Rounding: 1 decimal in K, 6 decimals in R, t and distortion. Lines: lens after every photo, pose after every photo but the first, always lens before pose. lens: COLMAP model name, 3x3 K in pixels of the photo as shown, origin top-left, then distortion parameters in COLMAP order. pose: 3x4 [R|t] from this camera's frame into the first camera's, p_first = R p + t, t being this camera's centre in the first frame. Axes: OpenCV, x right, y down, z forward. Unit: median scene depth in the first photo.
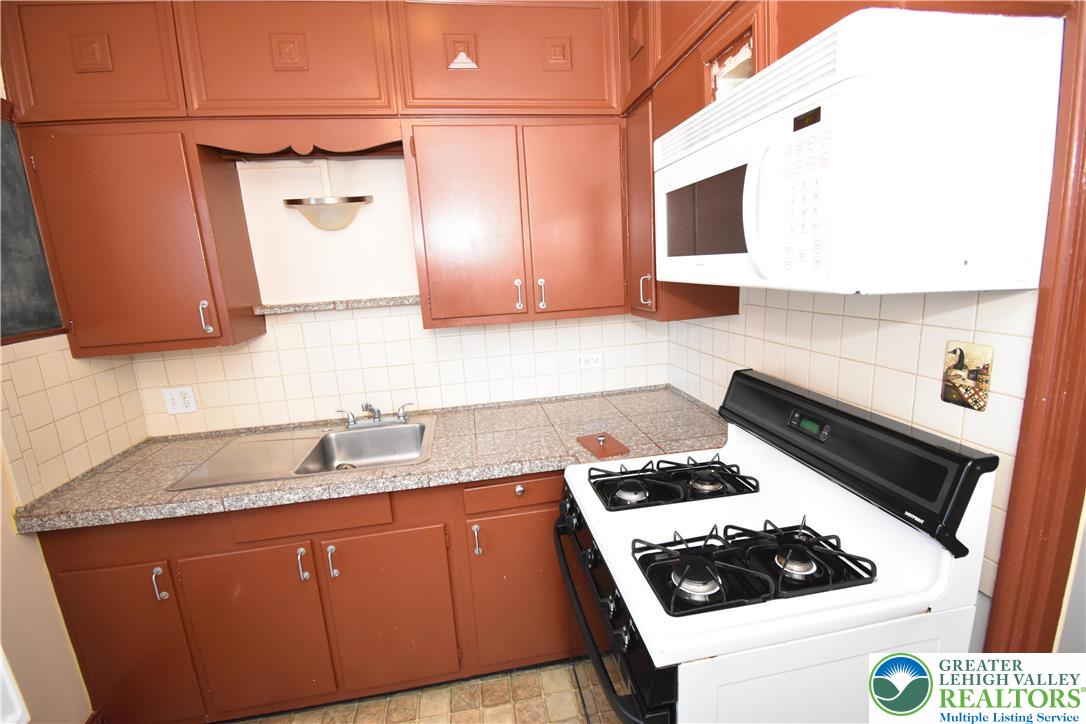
lens RADIAL K [[482.7, 0, 543.0], [0, 482.7, 362.0], [0, 0, 1]] dist [0.002175, -0.014171]
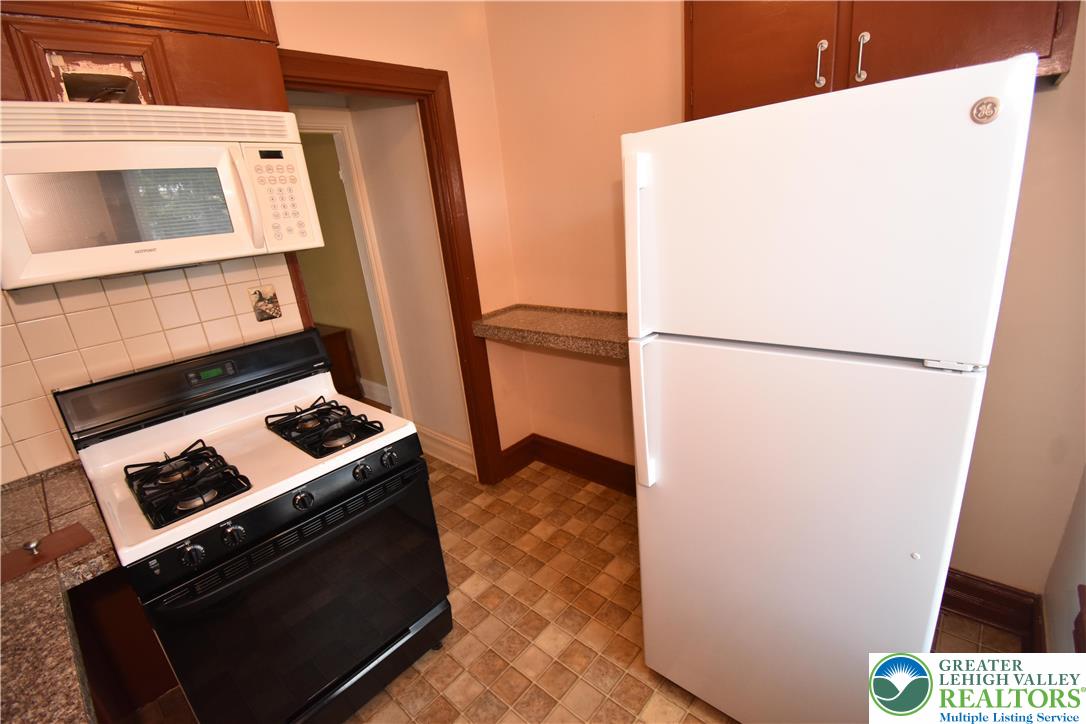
lens RADIAL K [[482.7, 0, 543.0], [0, 482.7, 362.0], [0, 0, 1]] dist [0.002175, -0.014171]
pose [[-0.602755, -0.130741, 0.787142, -1.306874], [0.286933, 0.884982, 0.366711, -0.149744], [-0.744551, 0.446894, -0.495913, 1.212461]]
